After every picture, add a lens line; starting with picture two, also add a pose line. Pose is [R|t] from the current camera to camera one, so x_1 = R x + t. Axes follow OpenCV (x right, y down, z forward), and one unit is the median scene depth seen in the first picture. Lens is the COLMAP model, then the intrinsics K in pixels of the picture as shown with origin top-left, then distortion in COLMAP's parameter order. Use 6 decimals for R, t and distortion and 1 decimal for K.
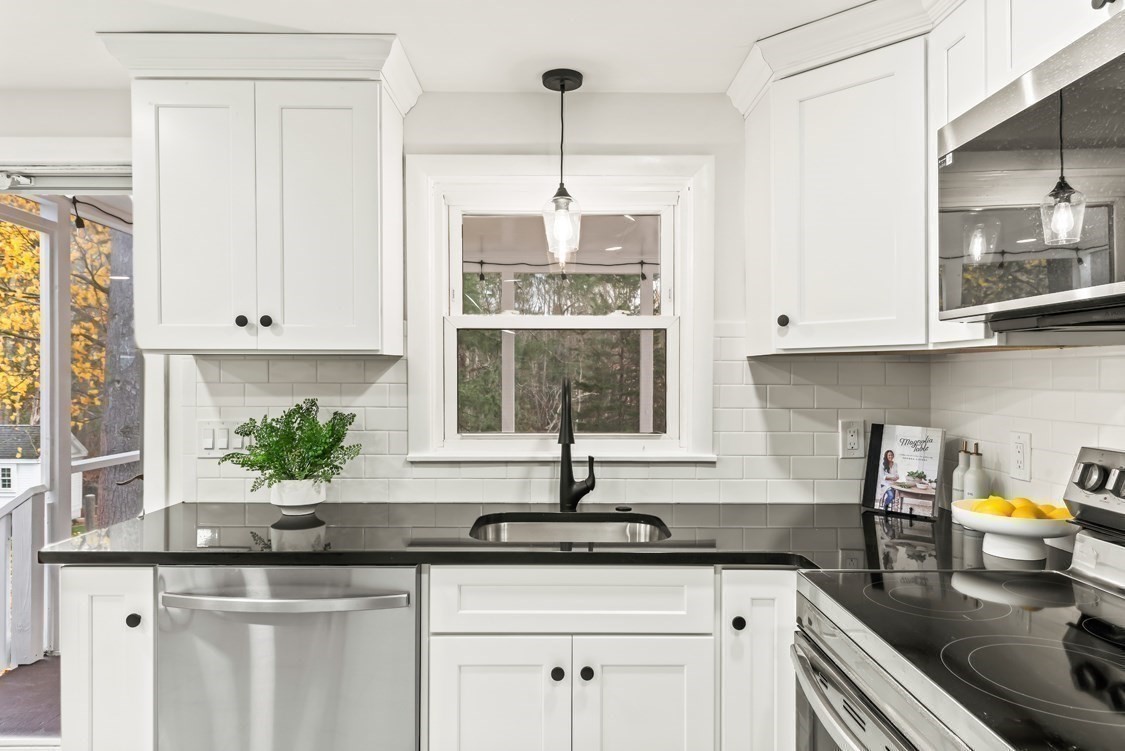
lens RADIAL K [[742.4, 0, 566.4], [0, 742.4, 371.3], [0, 0, 1]] dist [0.010474, -0.005572]
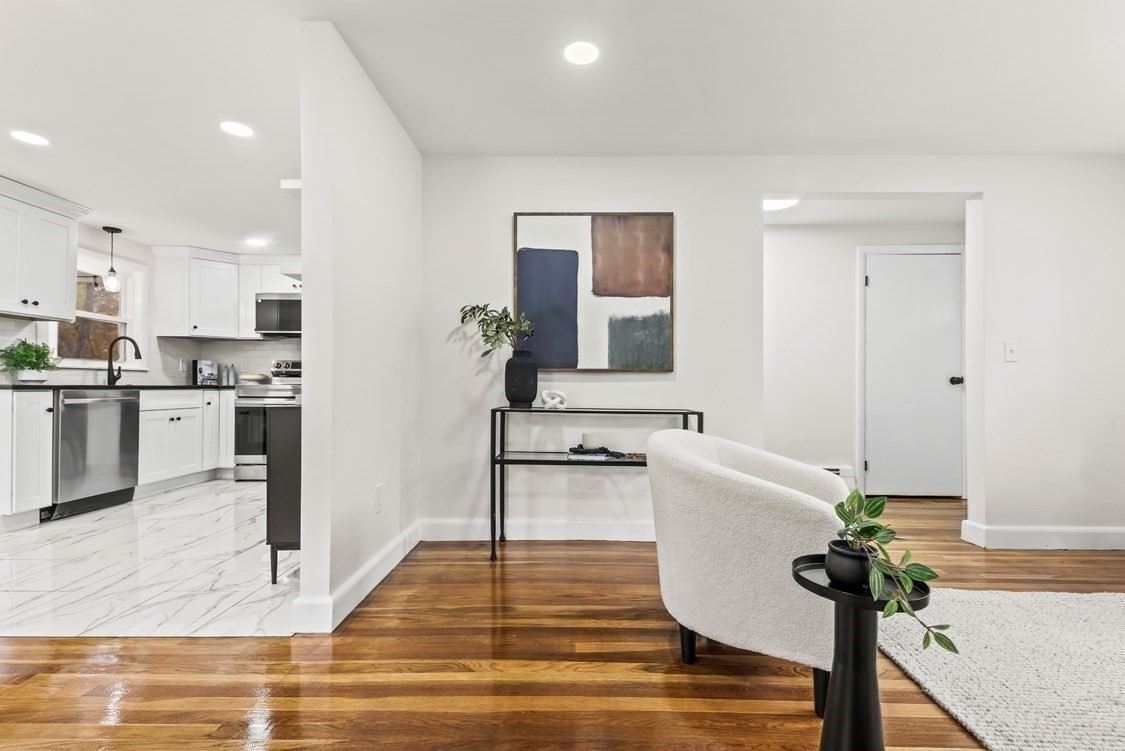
lens RADIAL K [[505.5, 0, 572.0], [0, 505.5, 381.7], [0, 0, 1]] dist [0.010550, -0.005728]
pose [[0.017498, 0.006725, 0.999824, -1.869844], [-0.004071, 0.999970, -0.006654, 0.179817], [-0.999839, -0.003954, 0.017525, -0.747499]]
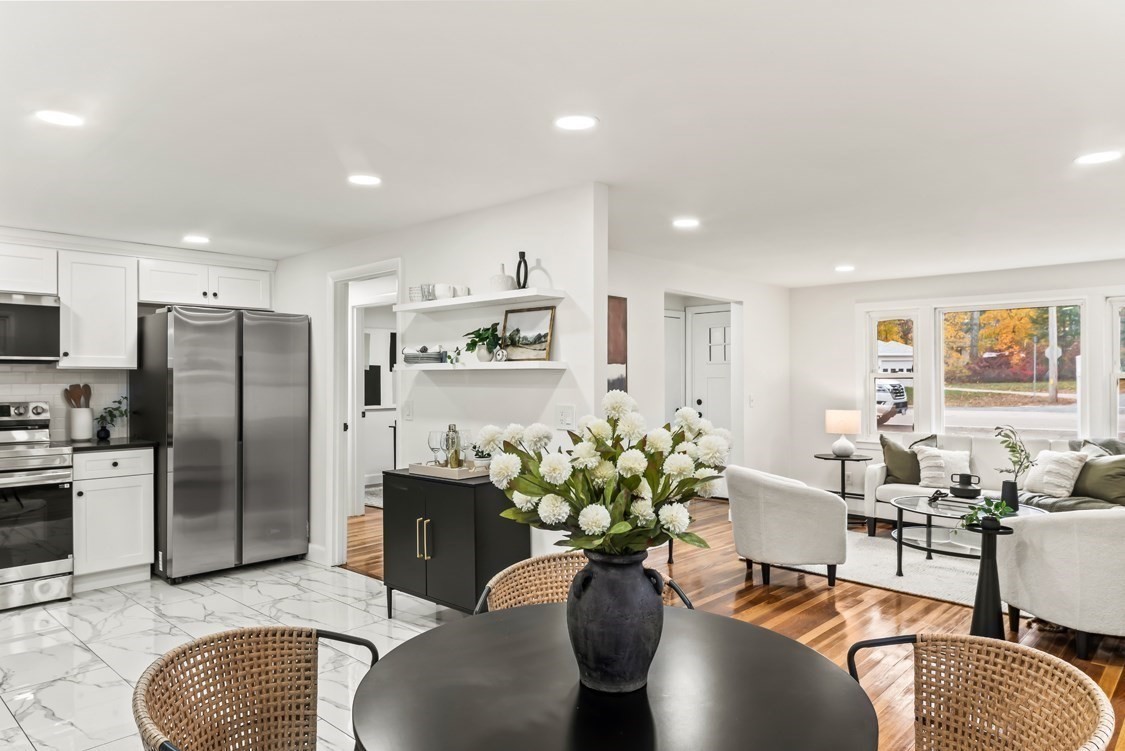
lens RADIAL K [[742.4, 0, 573.5], [0, 742.4, 381.2], [0, 0, 1]] dist [0.010474, -0.005572]
pose [[-0.729515, -0.004027, 0.683953, -2.091839], [-0.002291, 0.999991, 0.003445, 0.001215], [-0.683961, 0.000946, -0.729518, 0.890372]]
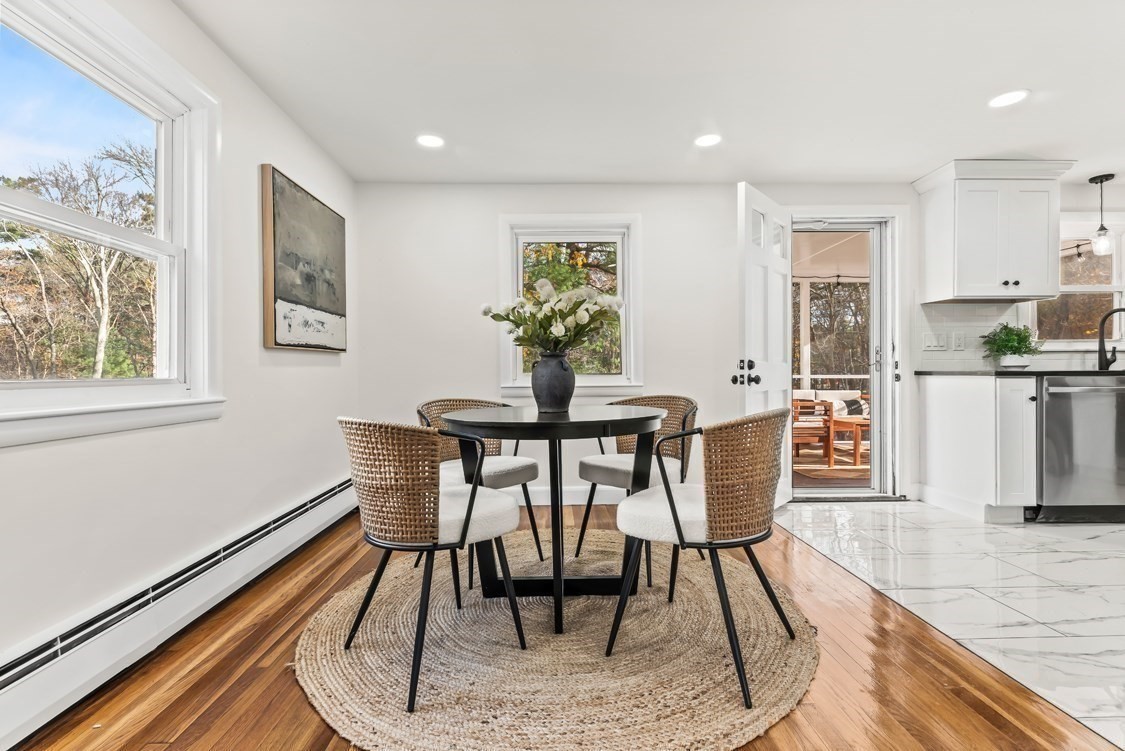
lens RADIAL K [[505.5, 0, 565.2], [0, 505.5, 374.0], [0, 0, 1]] dist [0.010550, -0.005728]
pose [[0.999879, -0.007277, 0.013775, -1.653135], [0.007254, 0.999972, 0.001688, 0.183245], [-0.013787, -0.001588, 0.999904, -0.508264]]
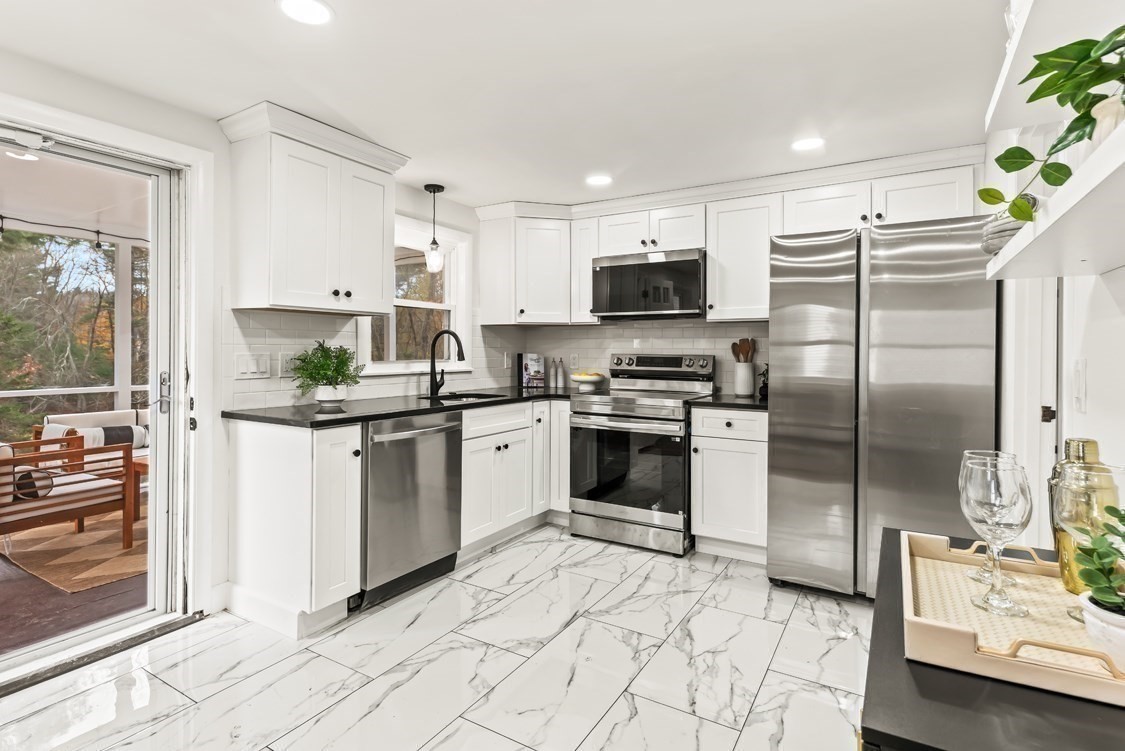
lens RADIAL K [[558.1, 0, 566.2], [0, 558.1, 351.6], [0, 0, 1]] dist [0.009866, -0.001230]
pose [[0.523359, -0.001785, 0.852111, -1.147368], [-0.005173, 0.999973, 0.005272, 0.054674], [-0.852097, -0.007167, 0.523335, -0.133075]]
